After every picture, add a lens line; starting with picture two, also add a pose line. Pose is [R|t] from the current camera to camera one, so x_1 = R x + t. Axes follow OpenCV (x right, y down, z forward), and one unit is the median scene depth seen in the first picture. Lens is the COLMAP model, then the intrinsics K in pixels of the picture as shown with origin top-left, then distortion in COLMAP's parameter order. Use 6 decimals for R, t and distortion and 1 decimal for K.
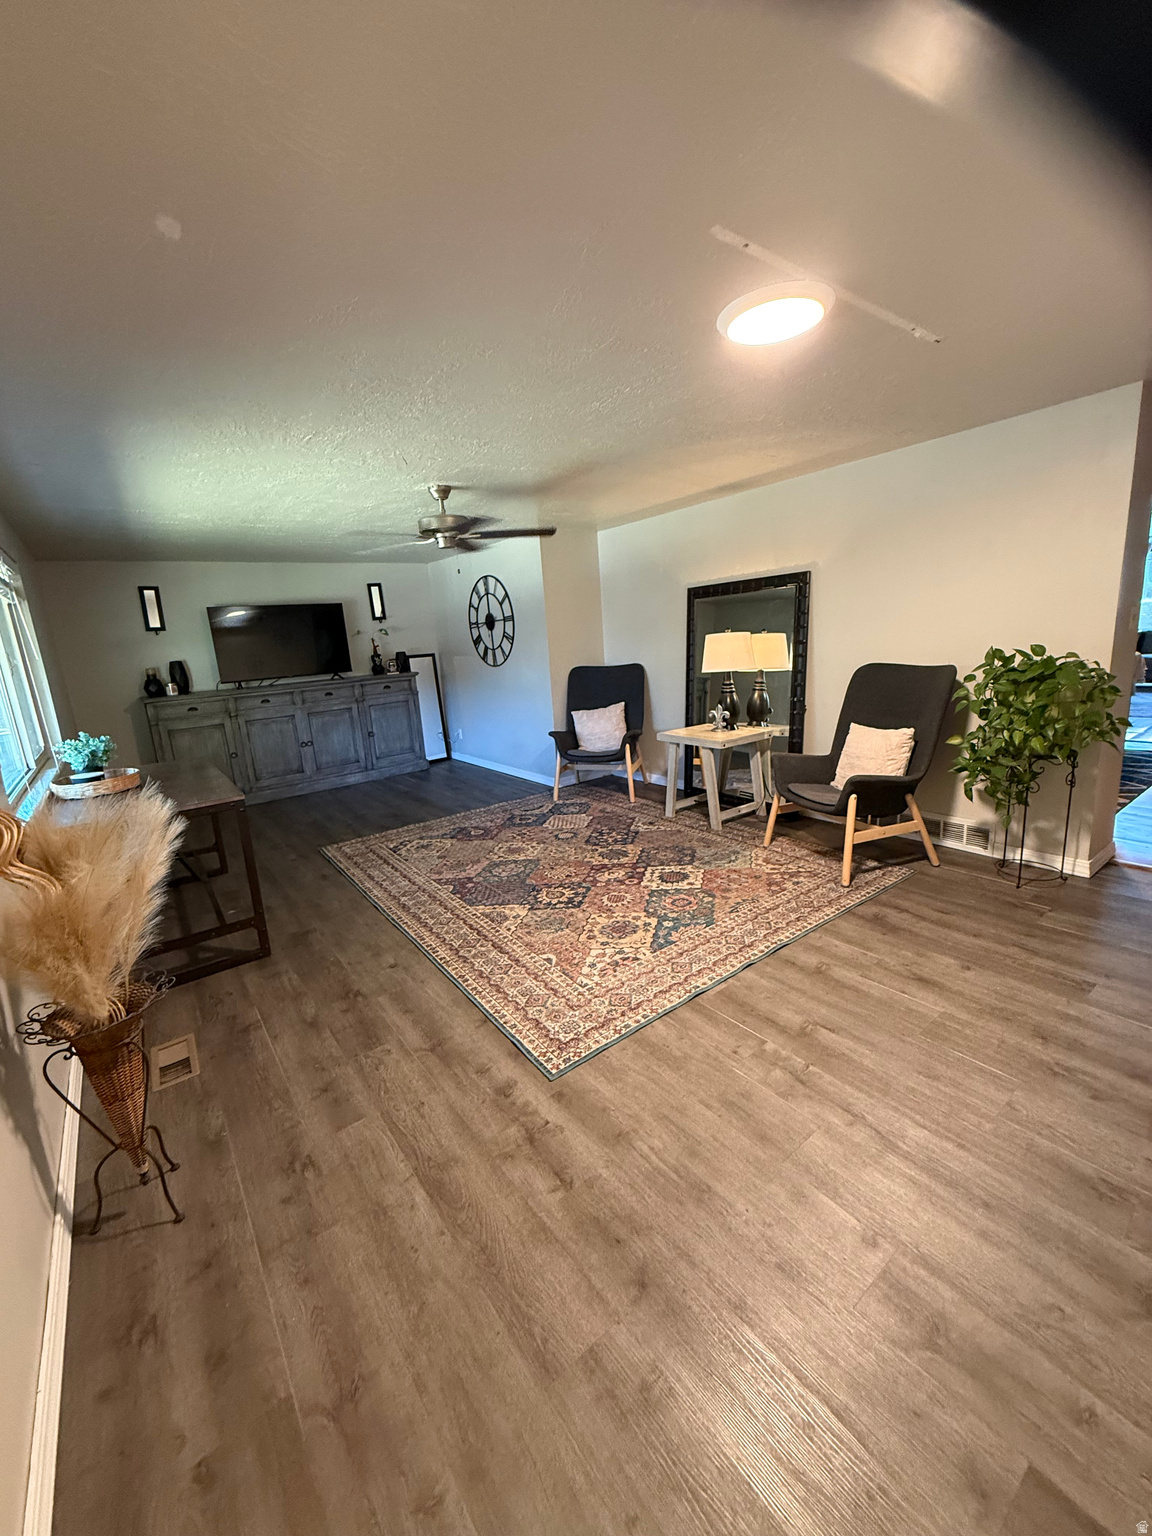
lens RADIAL K [[611.9, 0, 573.9], [0, 611.9, 767.8], [0, 0, 1]] dist [0.003123, 0.000122]
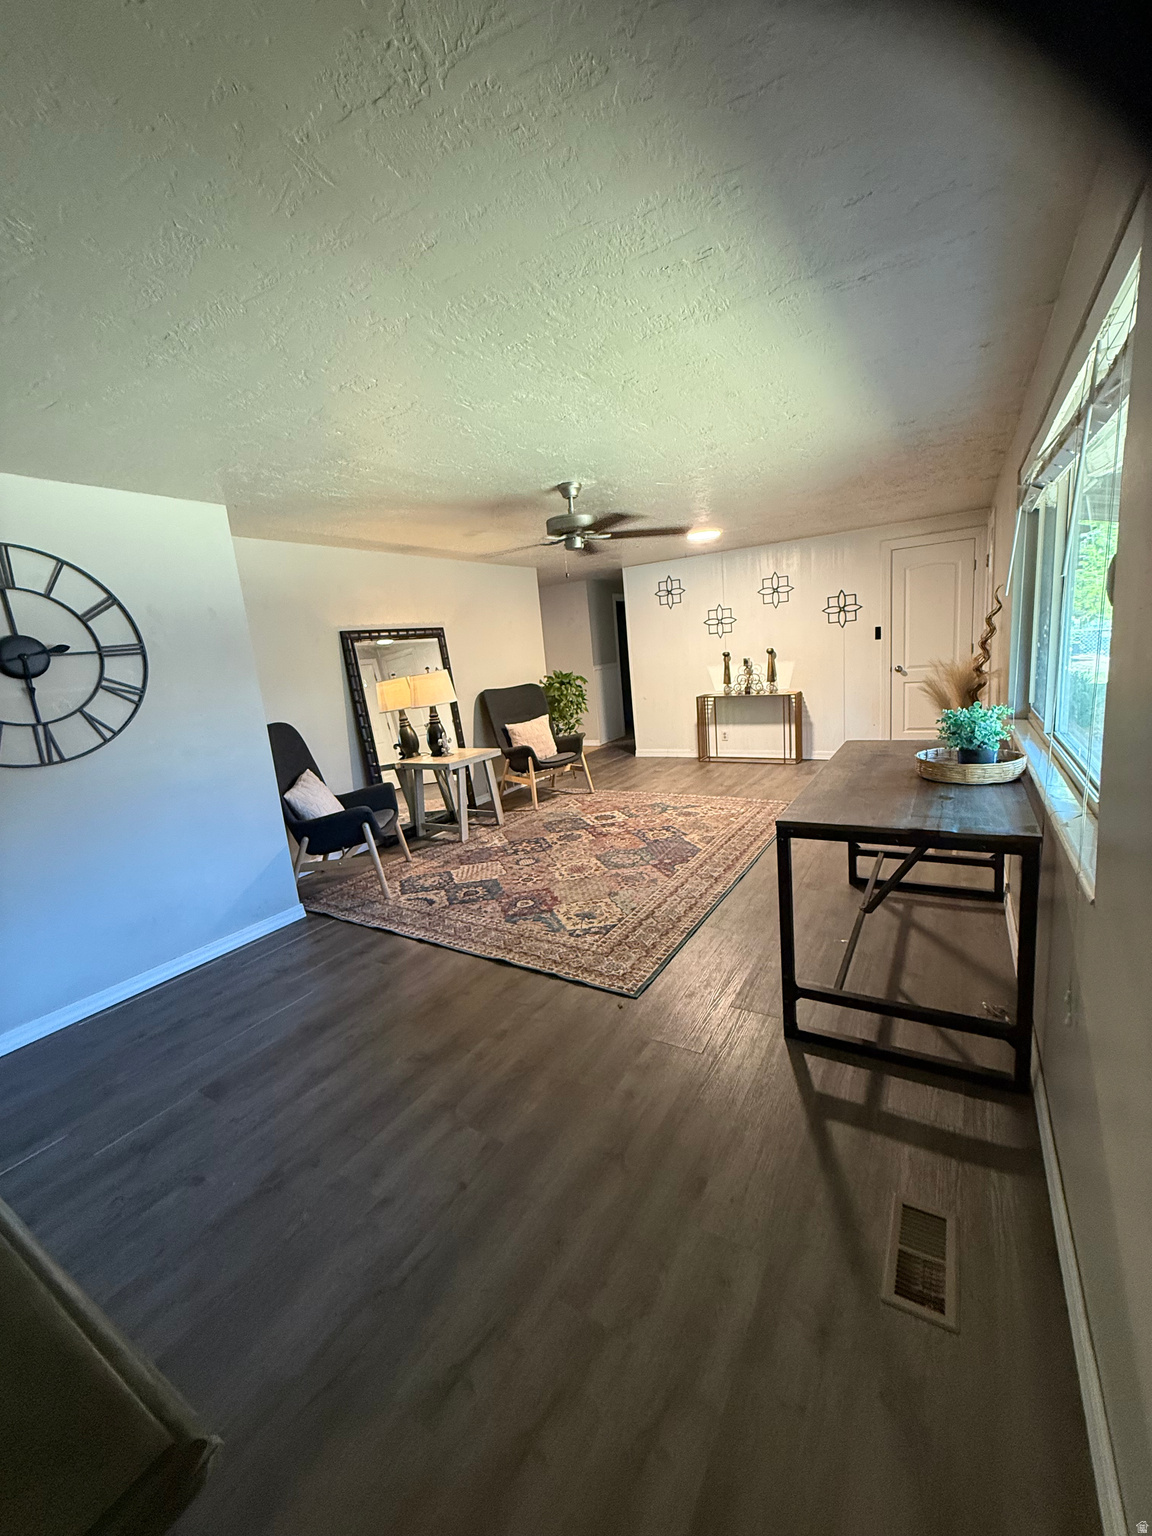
lens RADIAL K [[611.9, 0, 574.9], [0, 611.9, 773.0], [0, 0, 1]] dist [0.003123, 0.000122]
pose [[-0.366320, -0.084273, 0.926665, -0.978166], [0.312202, 0.927028, 0.207722, -0.207464], [-0.876550, 0.365399, -0.313279, 1.253612]]
